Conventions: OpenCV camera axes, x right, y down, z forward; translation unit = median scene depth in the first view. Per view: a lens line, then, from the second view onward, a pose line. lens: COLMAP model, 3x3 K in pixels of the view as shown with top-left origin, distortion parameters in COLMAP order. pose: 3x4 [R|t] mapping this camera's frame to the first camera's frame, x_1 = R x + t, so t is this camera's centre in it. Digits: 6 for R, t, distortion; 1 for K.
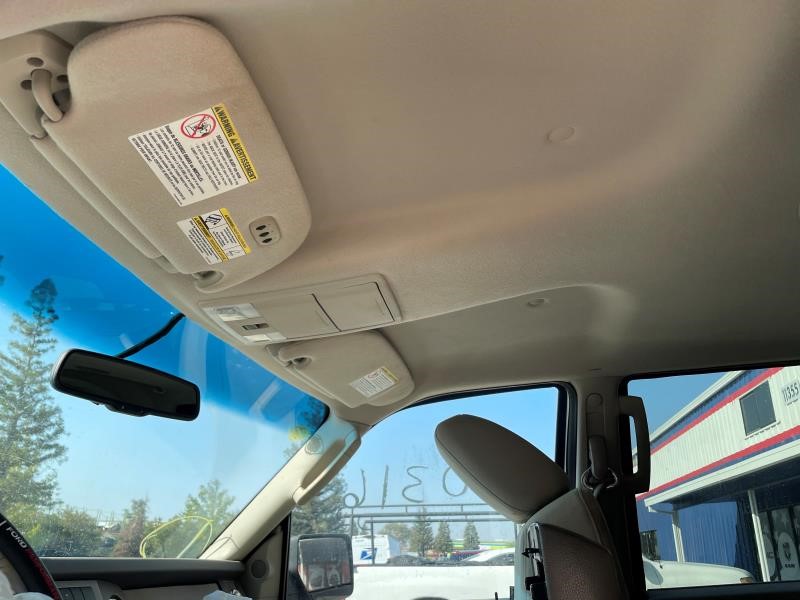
lens RADIAL K [[605.0, 0, 400.9], [0, 605.0, 313.2], [0, 0, 1]] dist [0.075712, -0.102811]
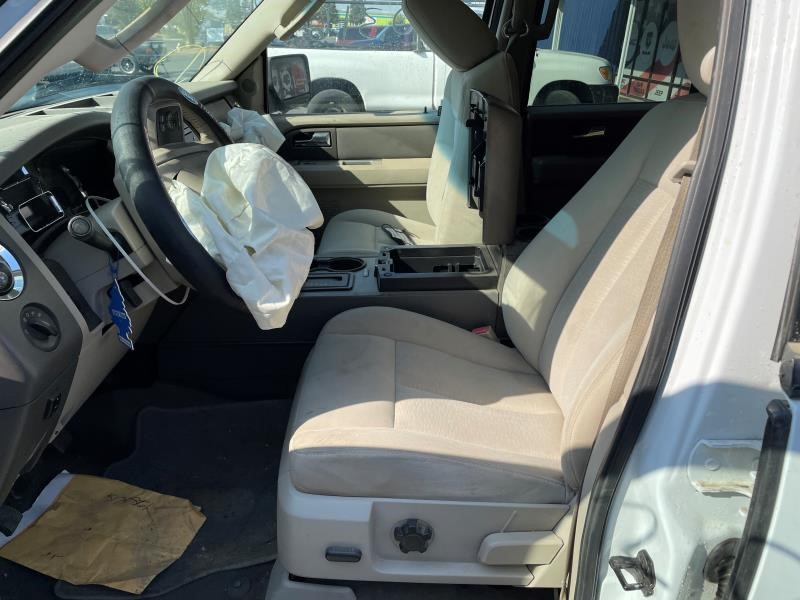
lens RADIAL K [[605.0, 0, 400.9], [0, 605.0, 313.2], [0, 0, 1]] dist [0.075712, -0.102811]
pose [[0.984009, -0.040815, 0.173378, -0.158648], [-0.098643, 0.685617, 0.721248, -0.219444], [-0.148308, -0.726817, 0.670627, -0.266457]]
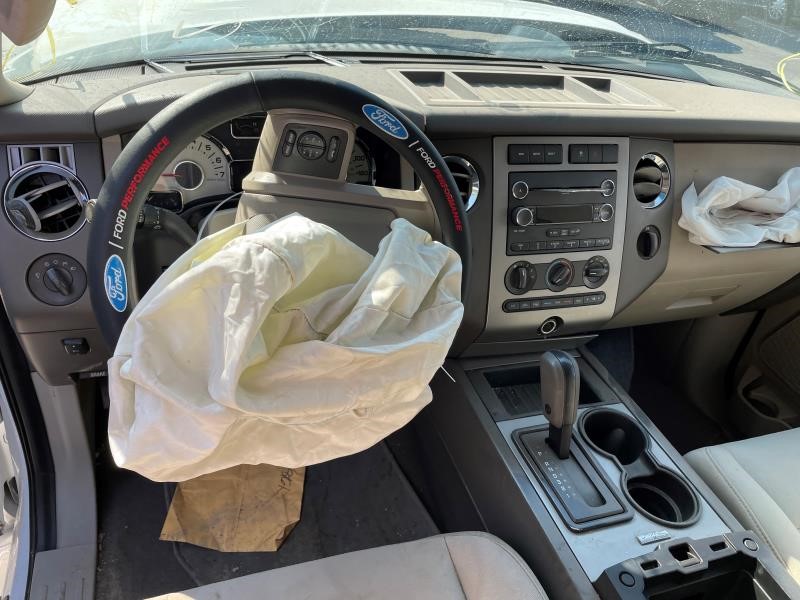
lens RADIAL K [[605.0, 0, 400.9], [0, 605.0, 313.2], [0, 0, 1]] dist [0.075712, -0.102811]
pose [[0.445047, 0.602263, -0.662731, 0.089374], [0.196562, 0.656316, 0.728432, -0.095279], [0.873669, -0.454454, 0.173710, 0.250493]]
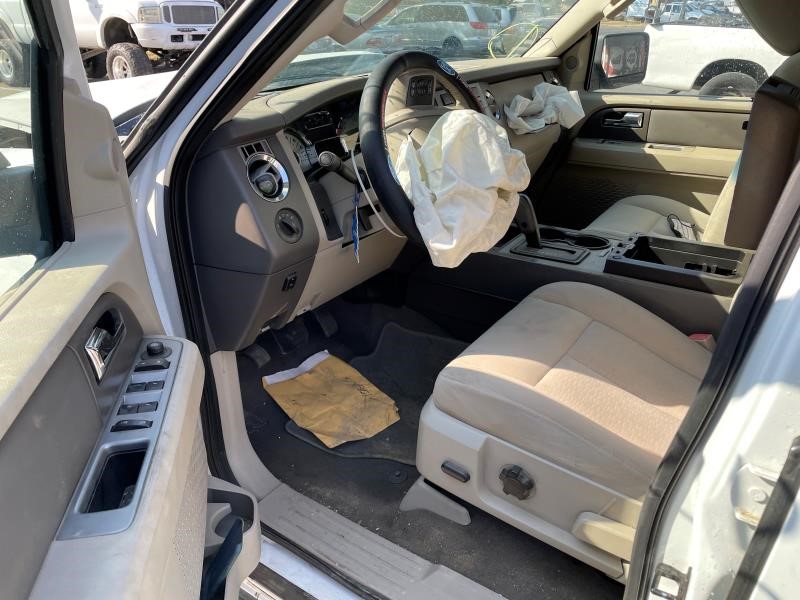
lens RADIAL K [[605.0, 0, 400.9], [0, 605.0, 313.2], [0, 0, 1]] dist [0.075712, -0.102811]
pose [[0.904887, 0.217181, -0.366077, 0.042092], [0.135838, 0.667725, 0.731909, -0.255537], [0.403395, -0.712022, 0.574715, -0.323892]]
